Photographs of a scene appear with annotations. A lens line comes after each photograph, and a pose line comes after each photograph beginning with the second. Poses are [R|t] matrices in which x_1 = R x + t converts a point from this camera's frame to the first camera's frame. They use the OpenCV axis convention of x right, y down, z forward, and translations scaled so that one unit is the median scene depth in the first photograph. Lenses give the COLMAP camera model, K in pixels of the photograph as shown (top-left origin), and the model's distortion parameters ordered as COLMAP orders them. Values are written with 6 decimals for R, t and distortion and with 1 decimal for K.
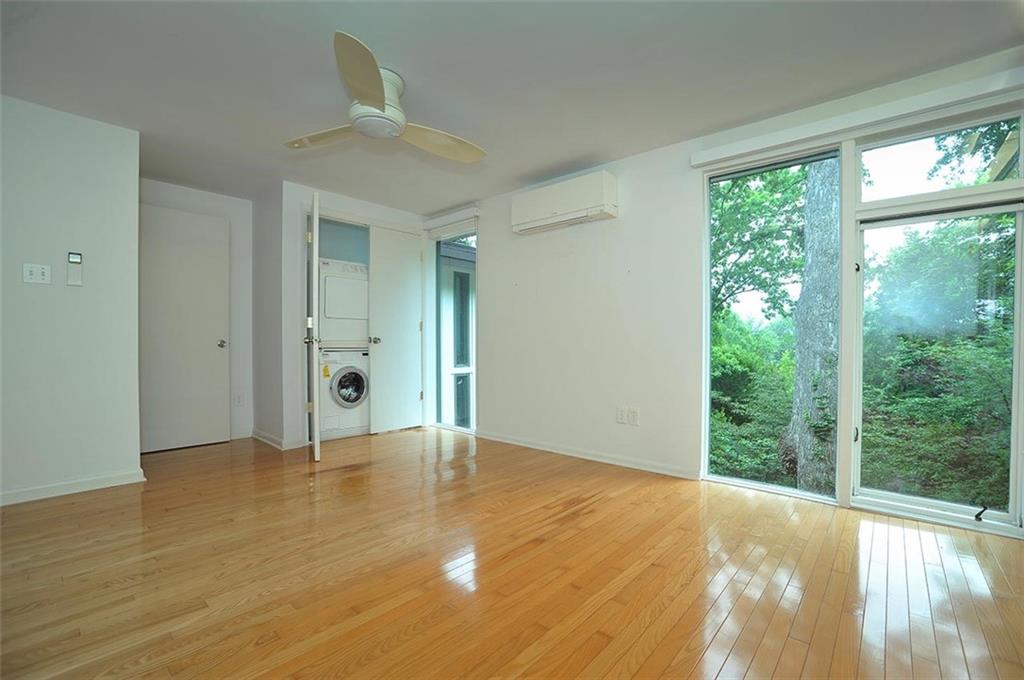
lens RADIAL K [[430.2, 0, 518.6], [0, 430.2, 341.9], [0, 0, 1]] dist [-0.001693, 0.000113]
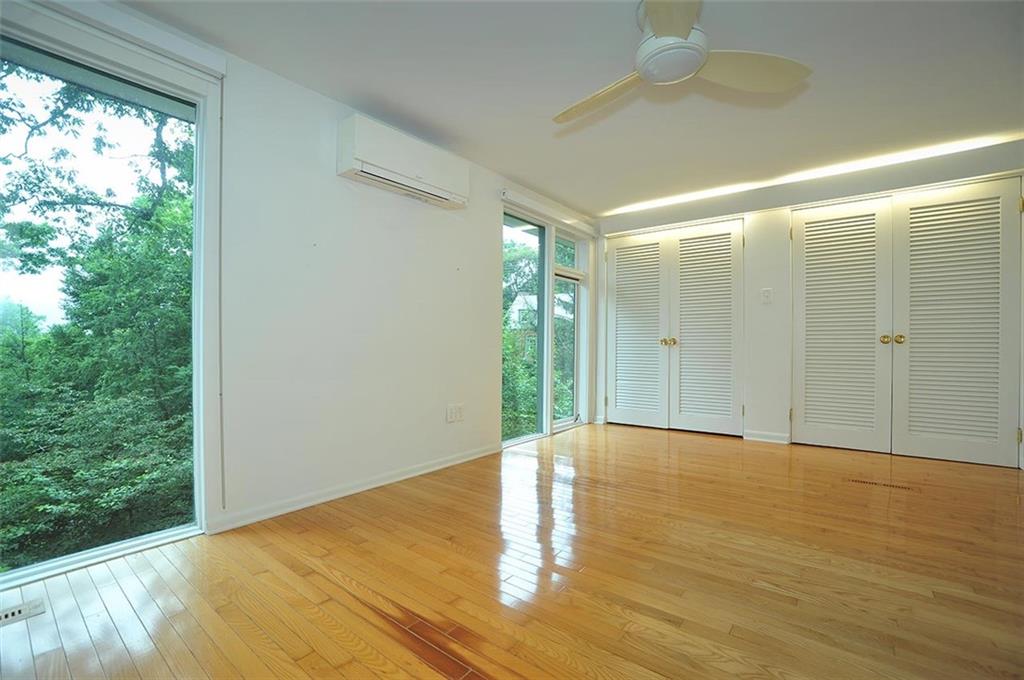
lens RADIAL K [[430.2, 0, 518.9], [0, 430.2, 344.3], [0, 0, 1]] dist [-0.001693, 0.000113]
pose [[-0.046615, 0.001070, 0.998912, -0.743177], [0.001536, 0.999998, -0.001000, 0.014336], [-0.998912, 0.001488, -0.046617, 0.888909]]
